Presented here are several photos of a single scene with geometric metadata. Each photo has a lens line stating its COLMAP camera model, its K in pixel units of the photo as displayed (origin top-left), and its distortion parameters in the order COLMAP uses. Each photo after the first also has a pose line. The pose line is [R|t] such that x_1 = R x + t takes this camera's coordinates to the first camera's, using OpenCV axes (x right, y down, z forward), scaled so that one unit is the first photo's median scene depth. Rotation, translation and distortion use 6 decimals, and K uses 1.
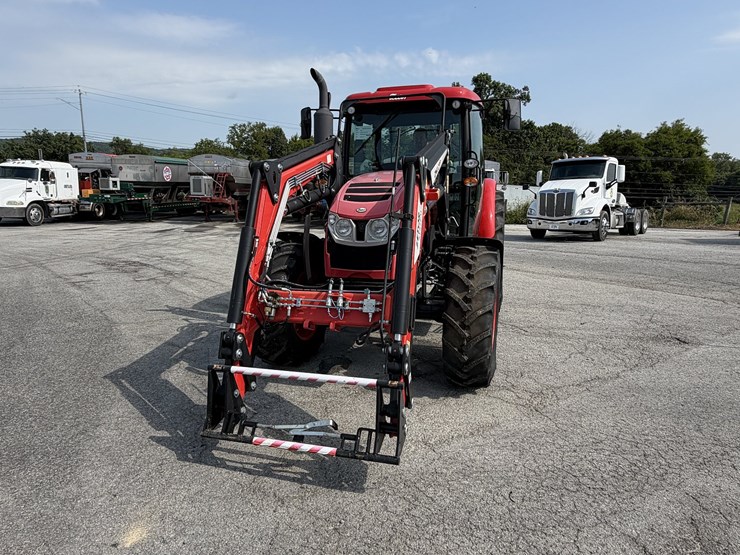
lens RADIAL K [[469.7, 0, 370.6], [0, 469.7, 274.9], [0, 0, 1]] dist [-0.000463, 0.002029]
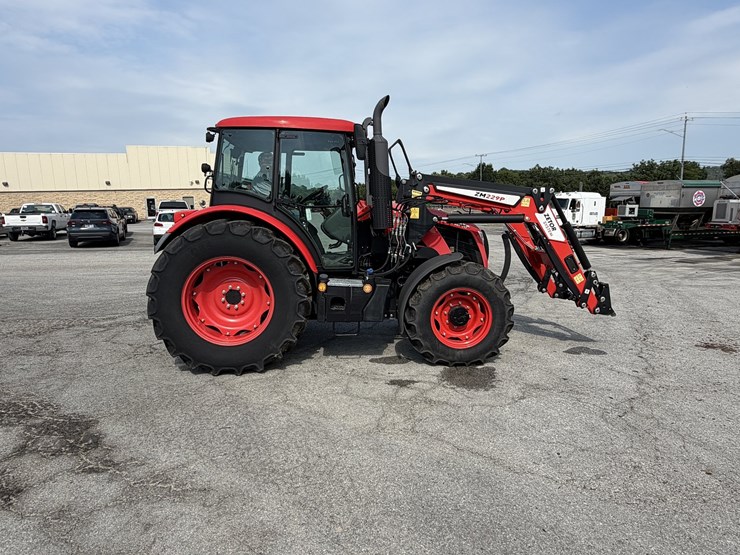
lens RADIAL K [[469.7, 0, 370.6], [0, 469.7, 274.9], [0, 0, 1]] dist [-0.000463, 0.002029]
pose [[0.393758, 0.108883, -0.912742, 0.187425], [-0.158416, 0.986141, 0.049298, -0.014831], [0.905460, 0.125182, 0.405550, 0.081100]]
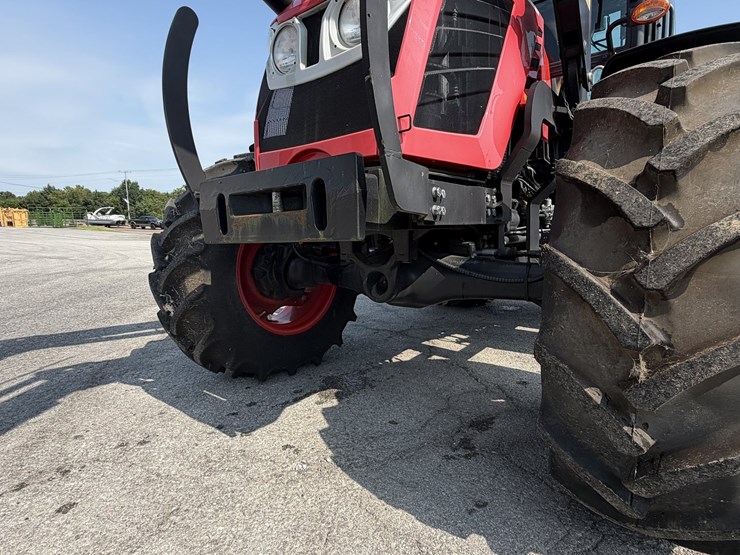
lens RADIAL K [[392.2, 0, 367.8], [0, 392.2, 276.5], [0, 0, 1]] dist [0.001352, -0.000988]
pose [[0.928156, 0.029900, -0.370988, 0.022175], [-0.054836, 0.996876, -0.056850, 0.017523], [0.368129, 0.073109, 0.926896, 0.115867]]
